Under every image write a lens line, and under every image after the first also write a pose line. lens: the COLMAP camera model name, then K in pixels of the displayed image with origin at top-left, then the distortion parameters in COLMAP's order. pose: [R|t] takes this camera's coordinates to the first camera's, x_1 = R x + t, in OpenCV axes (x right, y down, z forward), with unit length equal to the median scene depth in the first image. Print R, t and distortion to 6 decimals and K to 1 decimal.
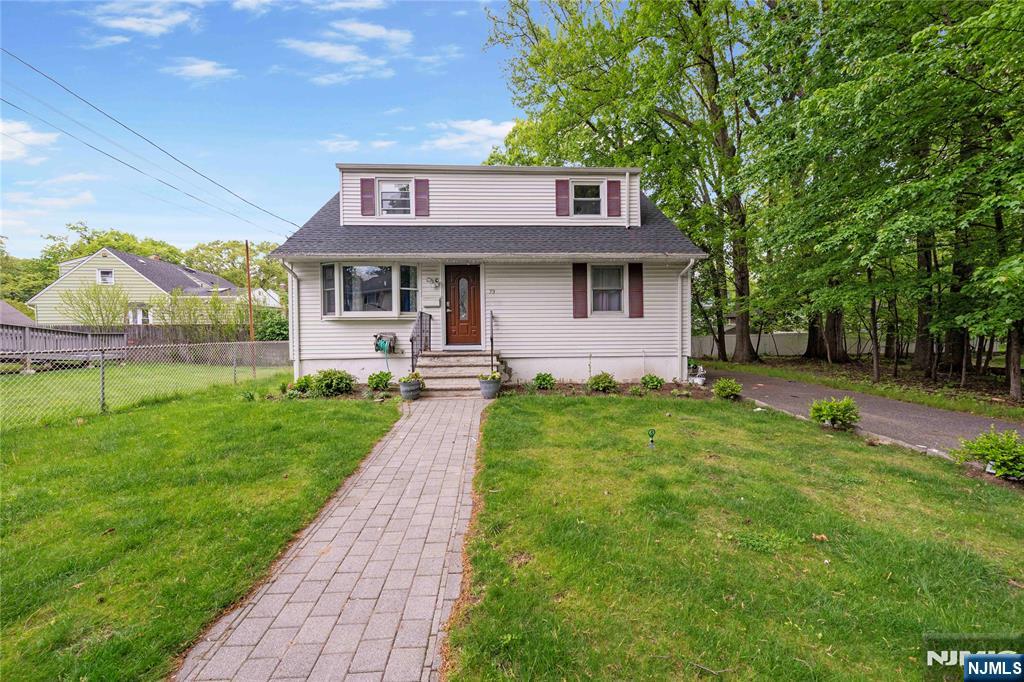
lens RADIAL K [[362.2, 0, 512.0], [0, 362.2, 341.0], [0, 0, 1]] dist [-0.000980, -0.000027]
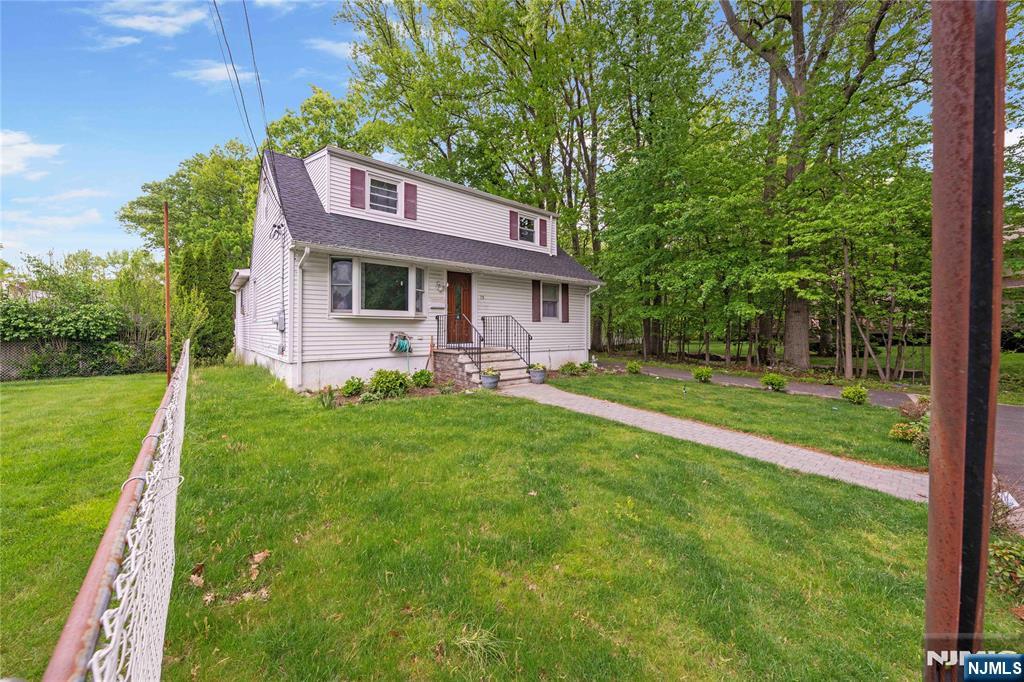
lens RADIAL K [[366.7, 0, 512.6], [0, 366.7, 330.8], [0, 0, 1]] dist [-0.000039, 0.000140]
pose [[0.797010, 0.009956, 0.603885, -0.669020], [0.004526, 0.999738, -0.022456, -0.002251], [-0.603950, 0.020631, 0.796755, -0.001416]]
